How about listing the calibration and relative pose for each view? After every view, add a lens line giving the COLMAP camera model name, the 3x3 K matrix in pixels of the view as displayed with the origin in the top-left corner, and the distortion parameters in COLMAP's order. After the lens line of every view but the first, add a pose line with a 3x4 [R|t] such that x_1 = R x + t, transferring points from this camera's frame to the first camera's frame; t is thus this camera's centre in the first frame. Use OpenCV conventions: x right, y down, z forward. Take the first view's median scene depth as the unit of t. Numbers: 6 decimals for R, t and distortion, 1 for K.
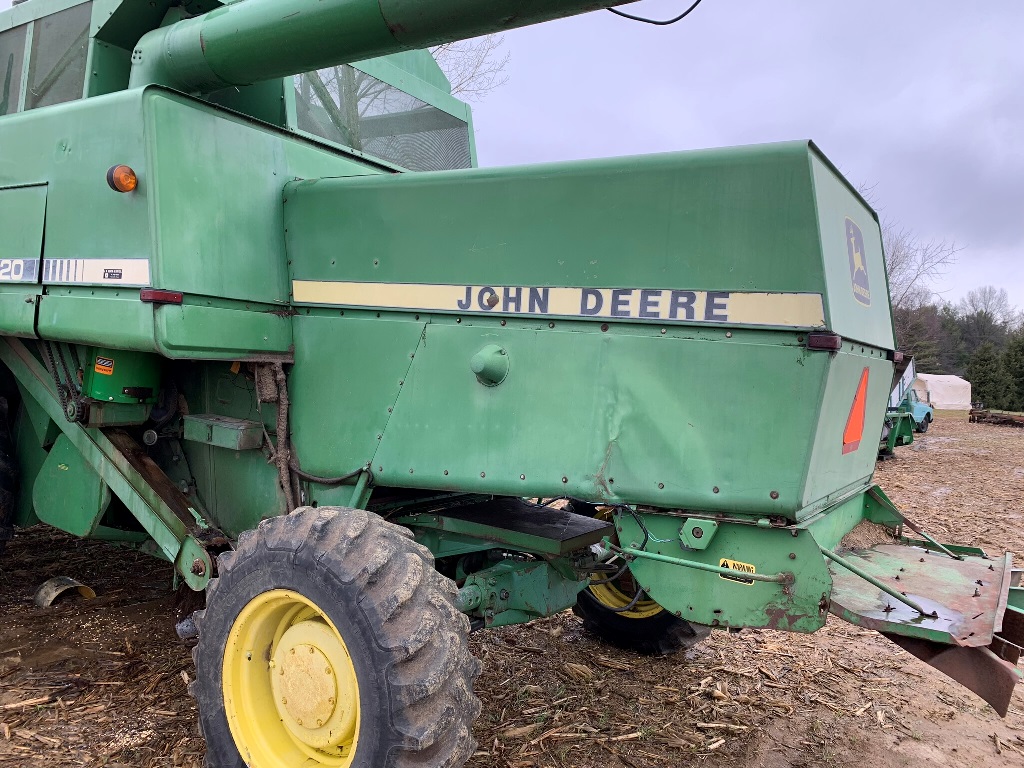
lens RADIAL K [[775.4, 0, 515.3], [0, 775.4, 370.6], [0, 0, 1]] dist [0.068916, -0.092934]
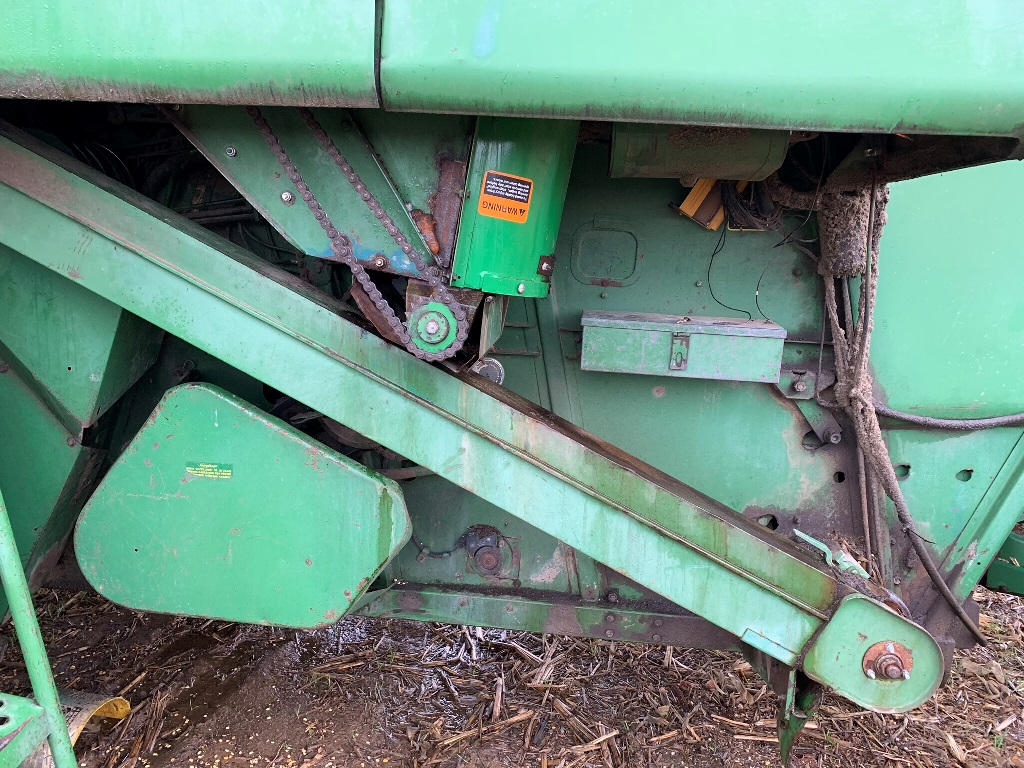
lens RADIAL K [[781.9, 0, 512.5], [0, 781.9, 369.9], [0, 0, 1]] dist [0.019129, -0.017551]
pose [[0.876120, -0.107157, 0.470034, -0.886582], [0.025309, 0.983863, 0.177124, 0.012045], [-0.481429, -0.143285, 0.864694, 0.856065]]
